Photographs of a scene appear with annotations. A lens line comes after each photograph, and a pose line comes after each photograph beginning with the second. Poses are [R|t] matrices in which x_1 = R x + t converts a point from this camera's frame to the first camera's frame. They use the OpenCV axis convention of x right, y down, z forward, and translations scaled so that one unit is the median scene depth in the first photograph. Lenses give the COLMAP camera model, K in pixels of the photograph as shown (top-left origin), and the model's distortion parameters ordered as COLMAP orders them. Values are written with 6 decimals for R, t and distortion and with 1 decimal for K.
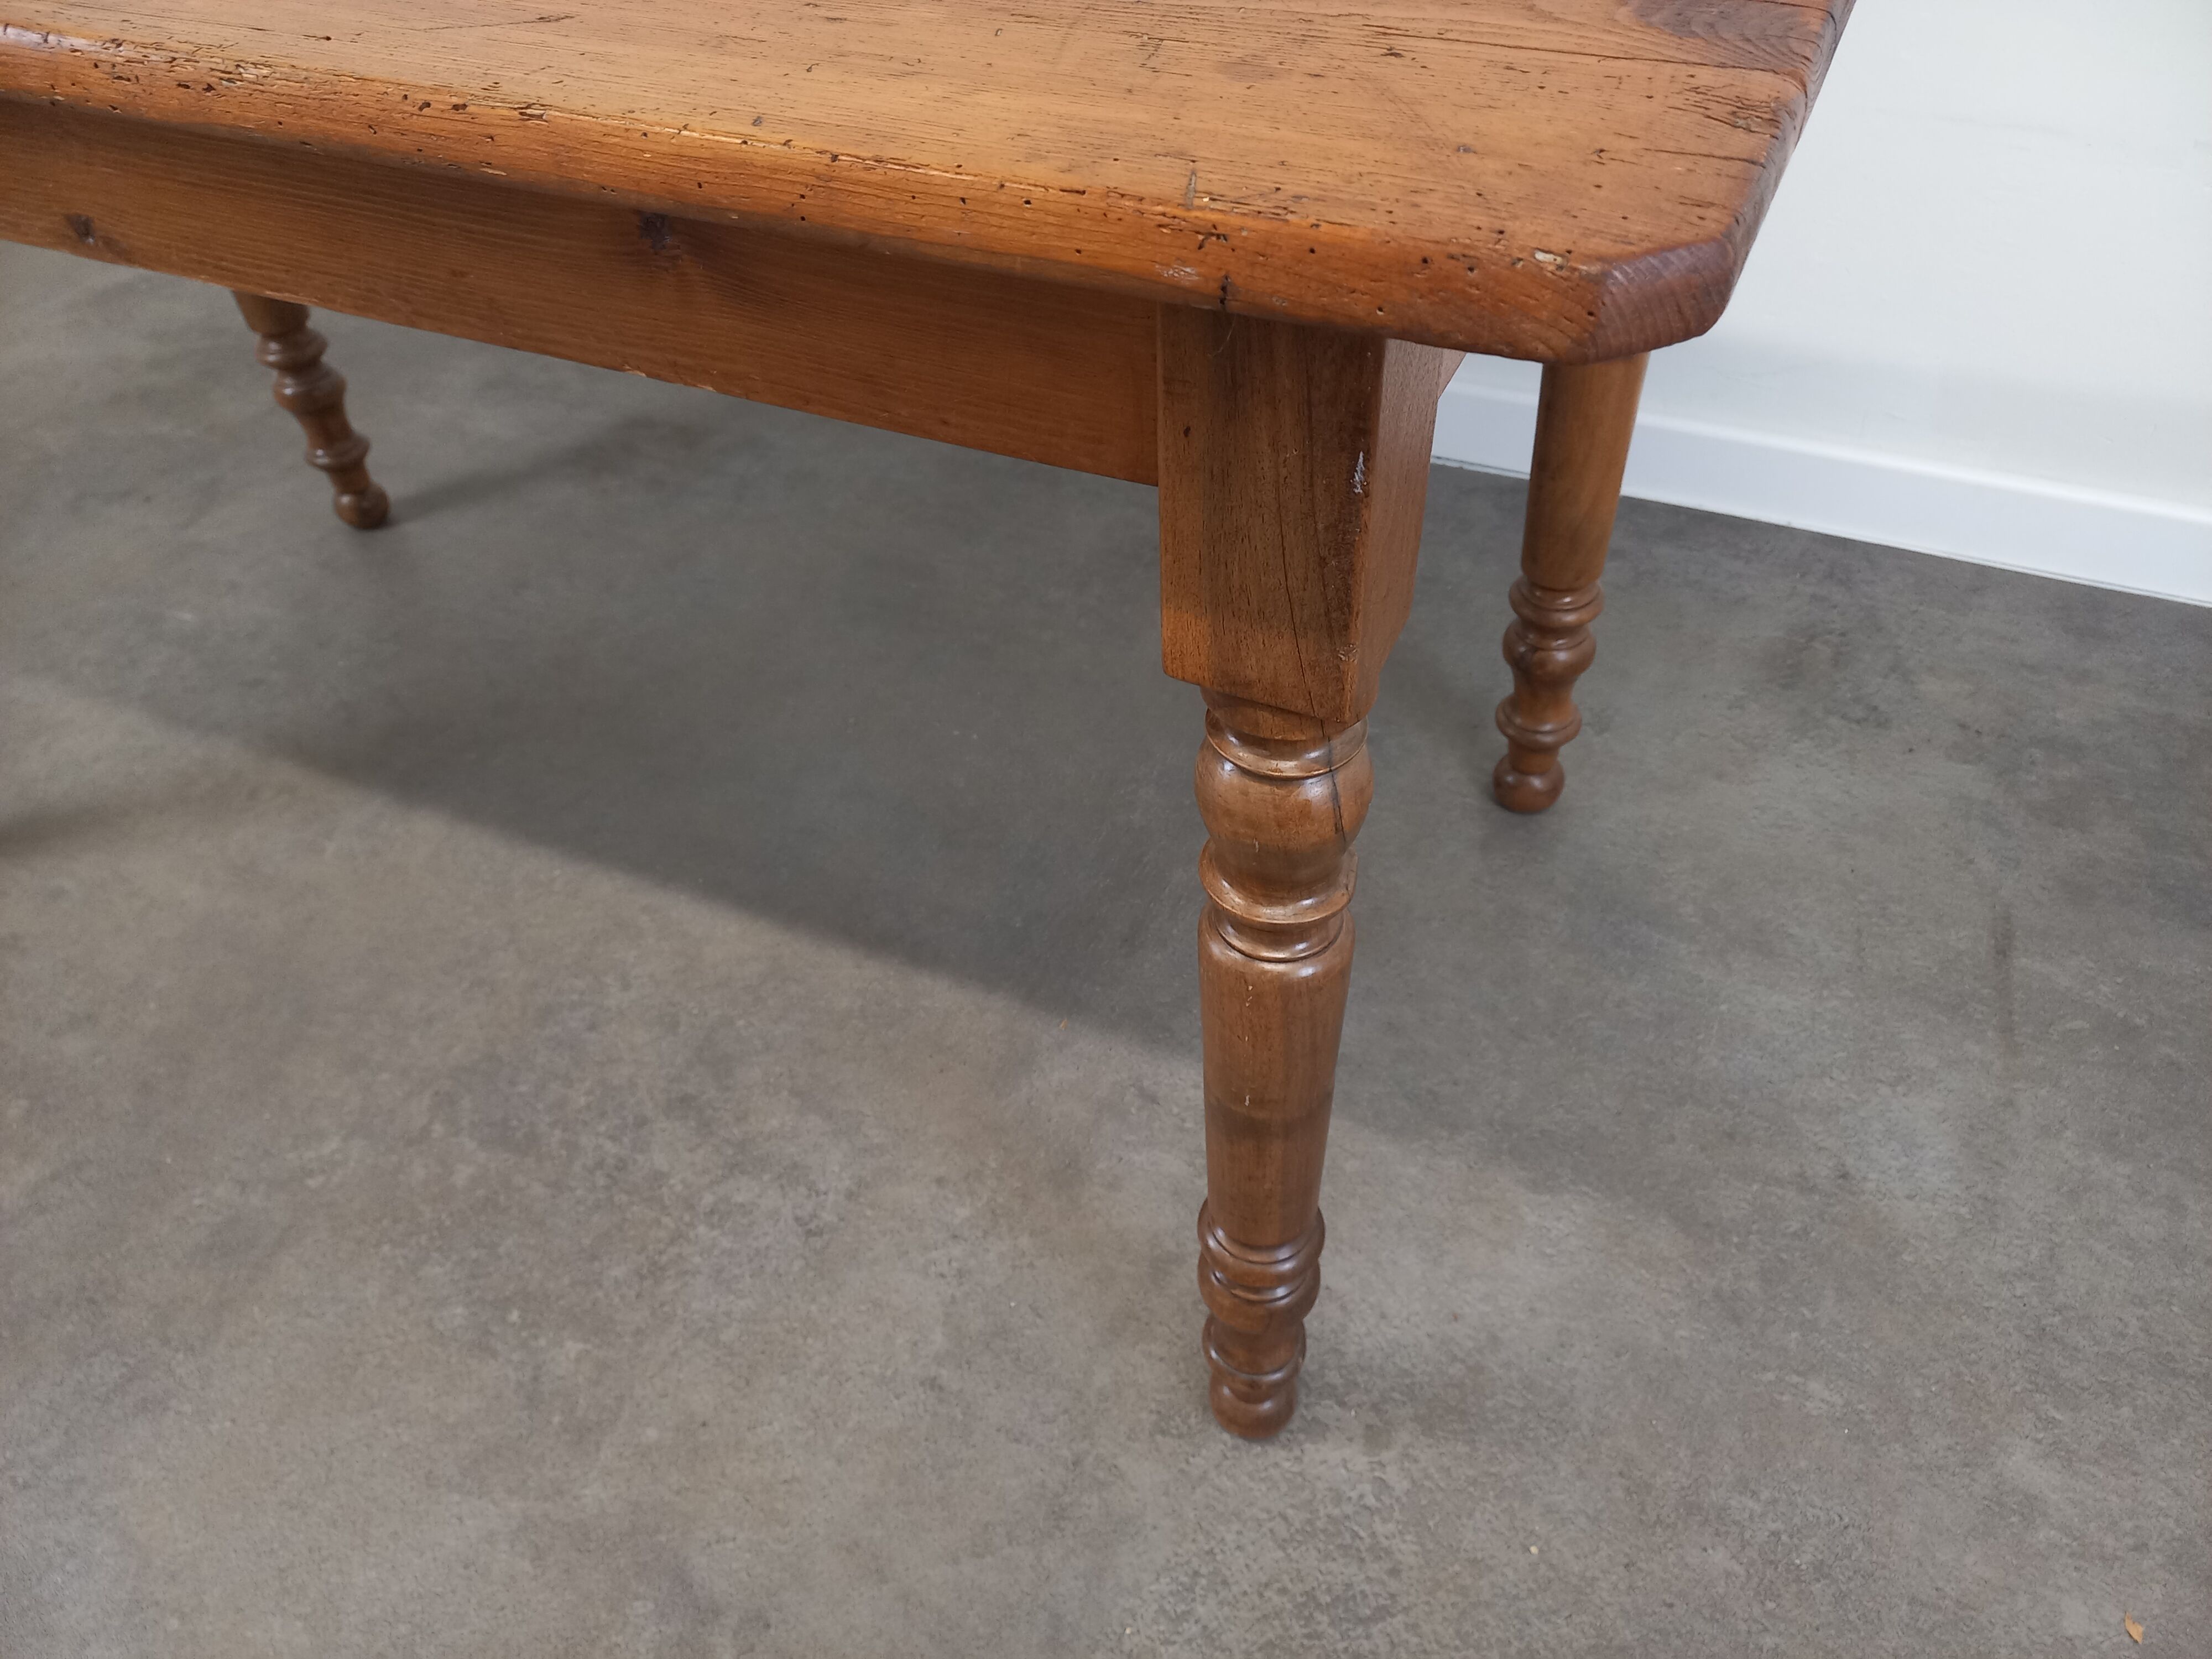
lens RADIAL K [[1651.7, 0, 1138.3], [0, 1651.7, 835.0], [0, 0, 1]] dist [0.029826, -0.001076]
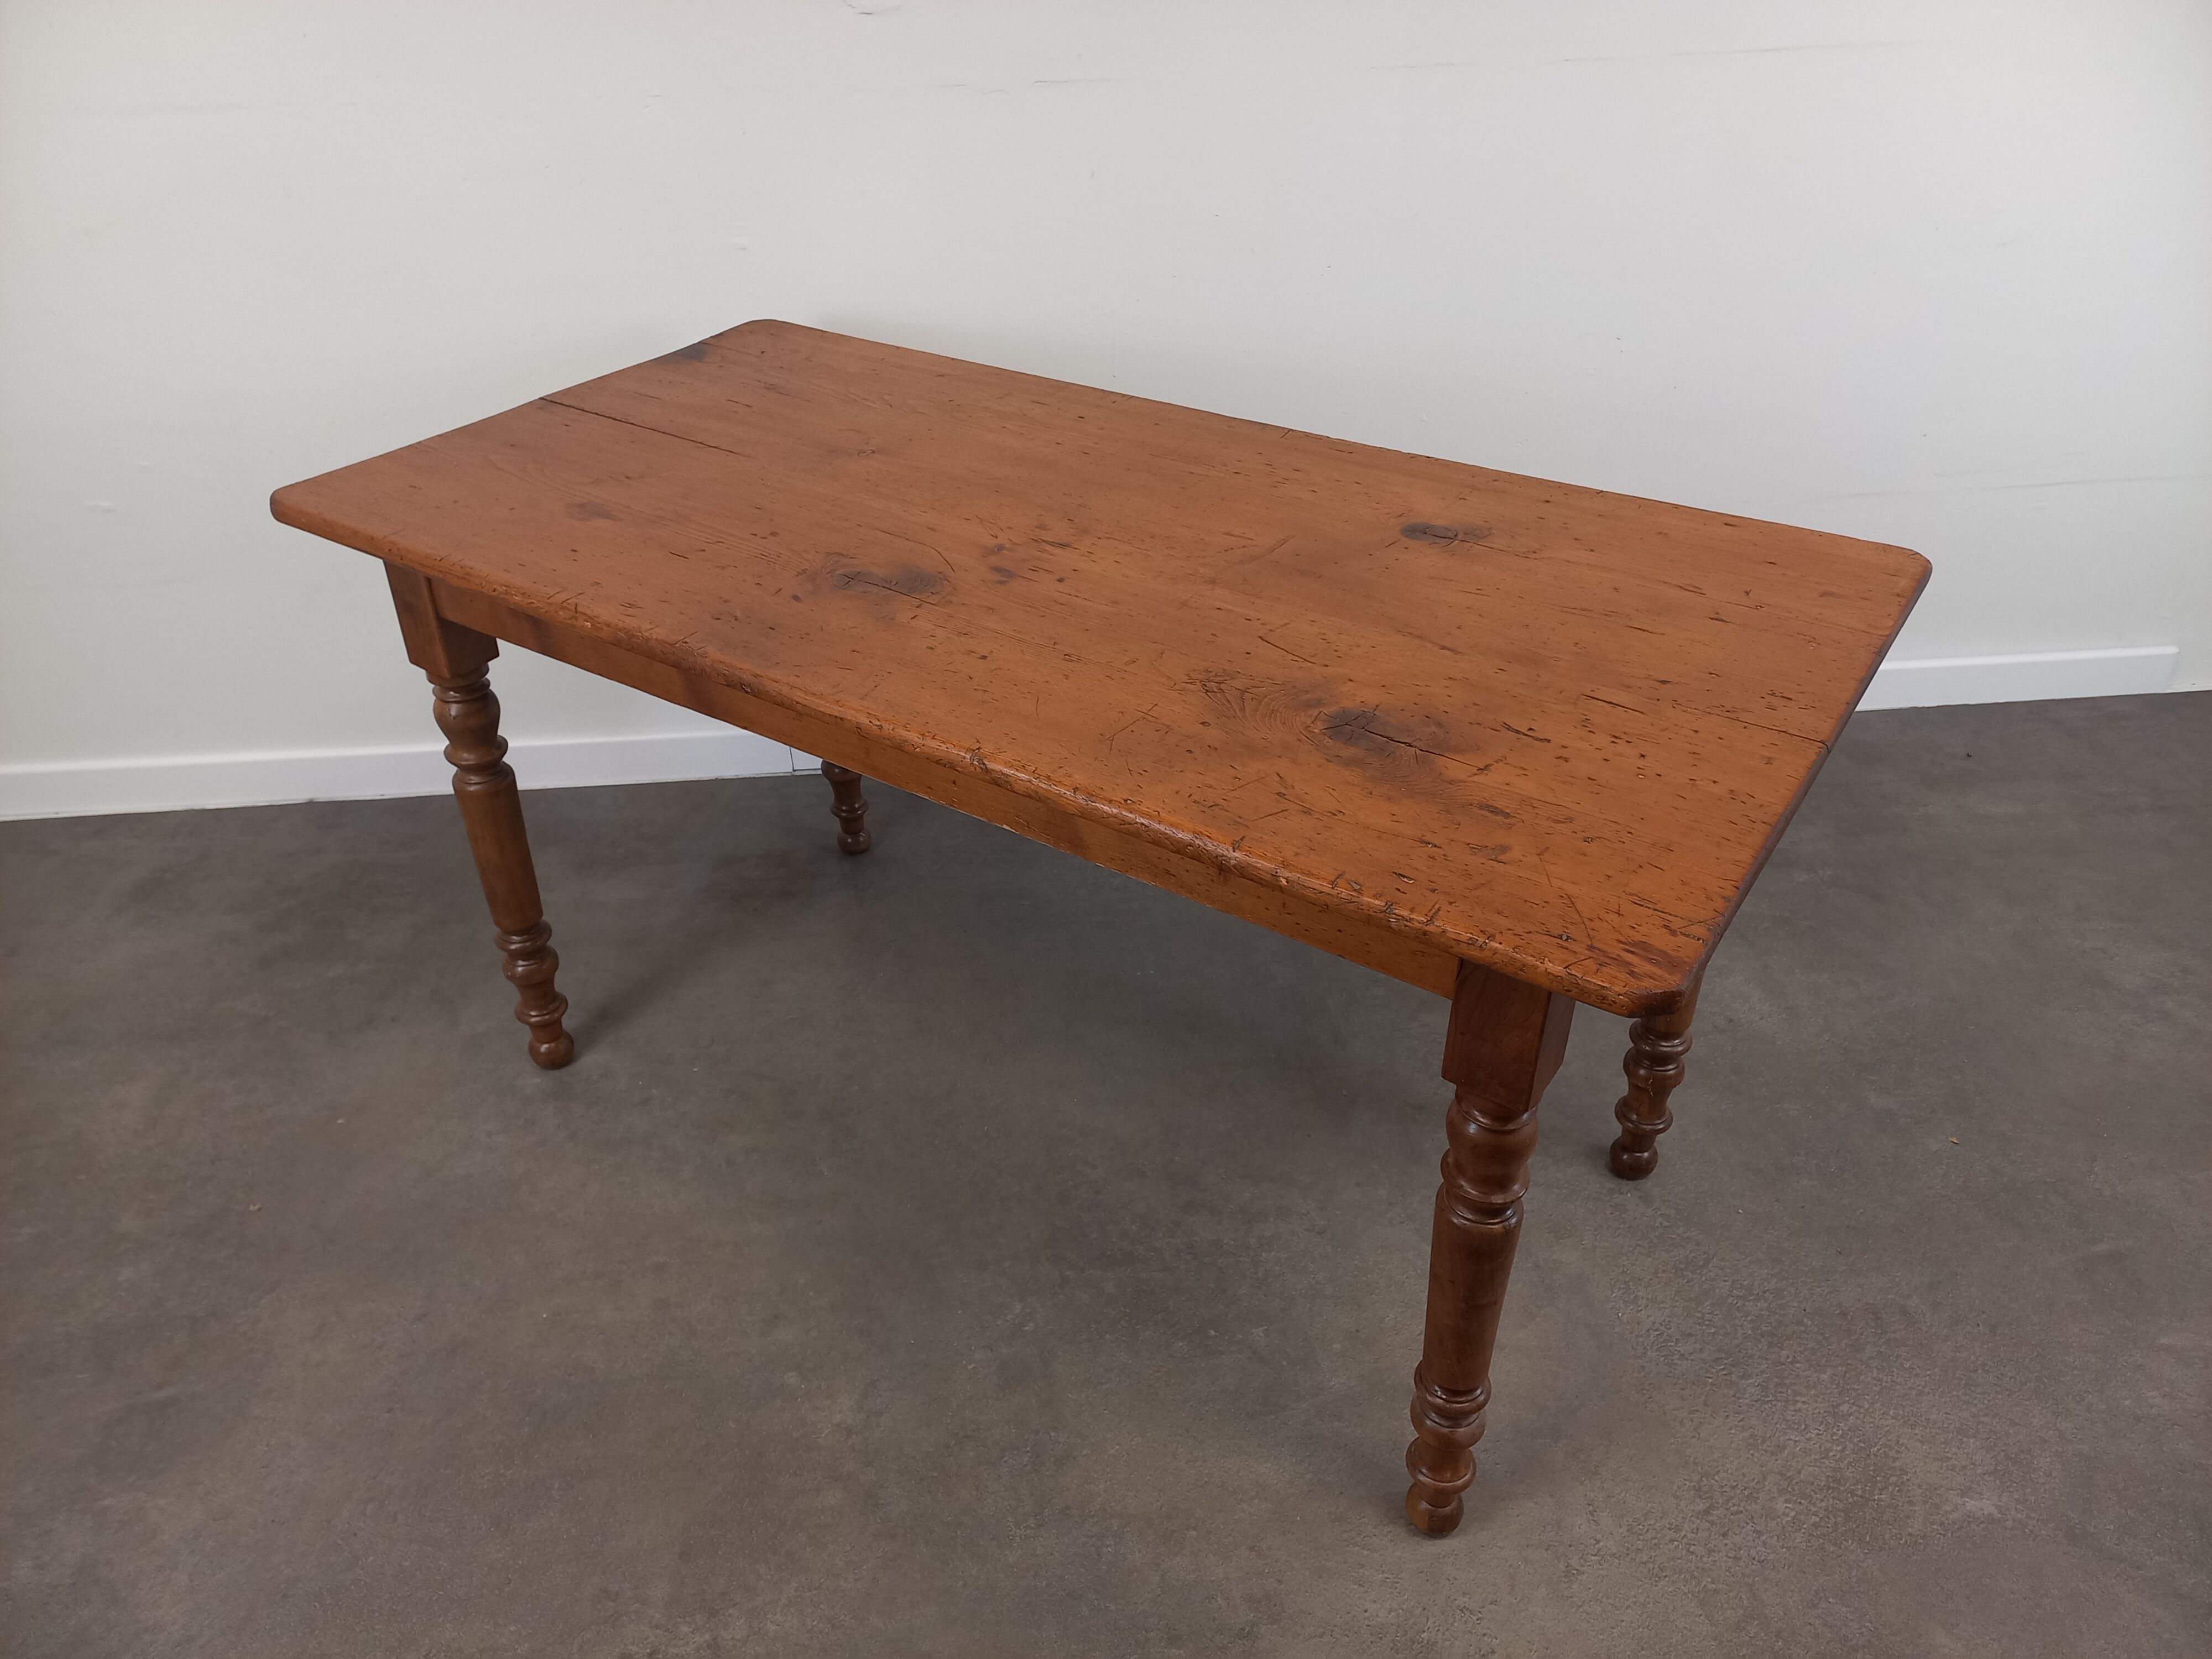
lens RADIAL K [[1633.9, 0, 1088.4], [0, 1633.9, 834.7], [0, 0, 1]] dist [0.053474, -0.046552]
pose [[0.871219, -0.256993, 0.418248, -1.015677], [0.327008, 0.939279, -0.104024, -0.052519], [-0.366118, 0.227398, 0.902357, -0.556501]]
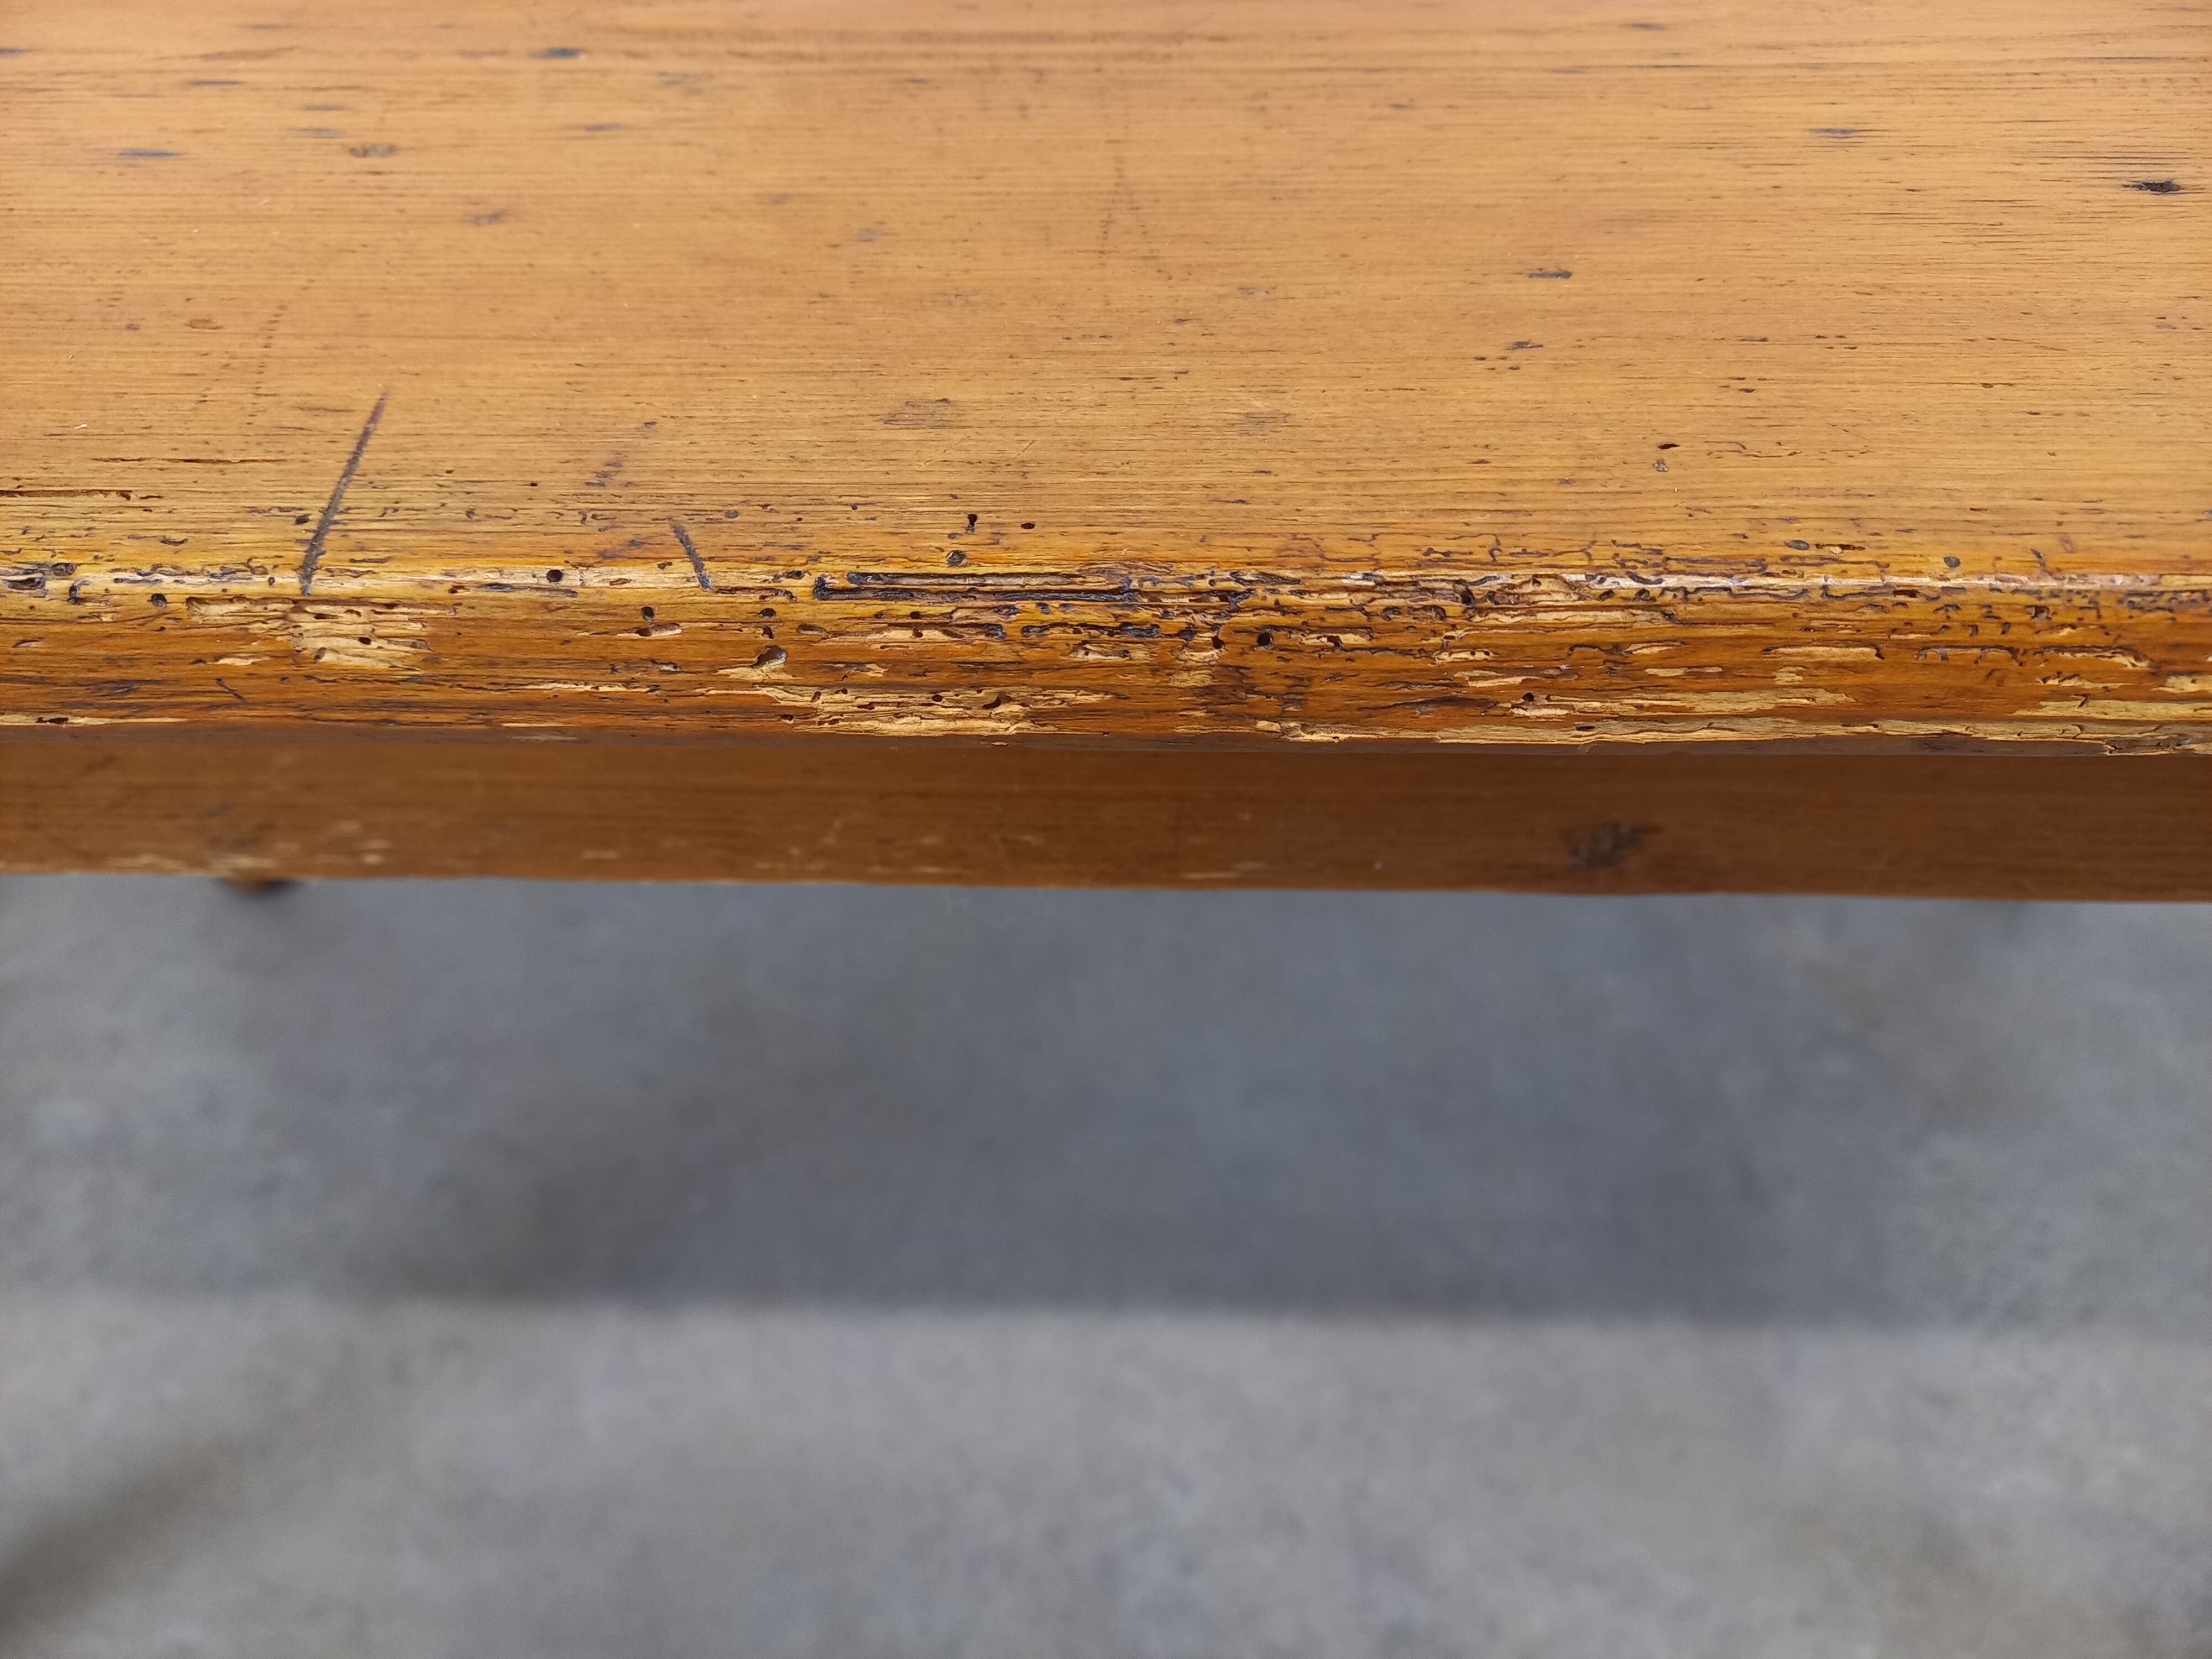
lens RADIAL K [[1682.9, 0, 1101.3], [0, 1682.9, 862.9], [0, 0, 1]] dist [0.001627, 0.002266]
pose [[0.919317, -0.266316, 0.289710, -0.545590], [0.252028, 0.963865, 0.086292, -0.265771], [-0.302222, -0.006315, 0.953217, 0.382964]]
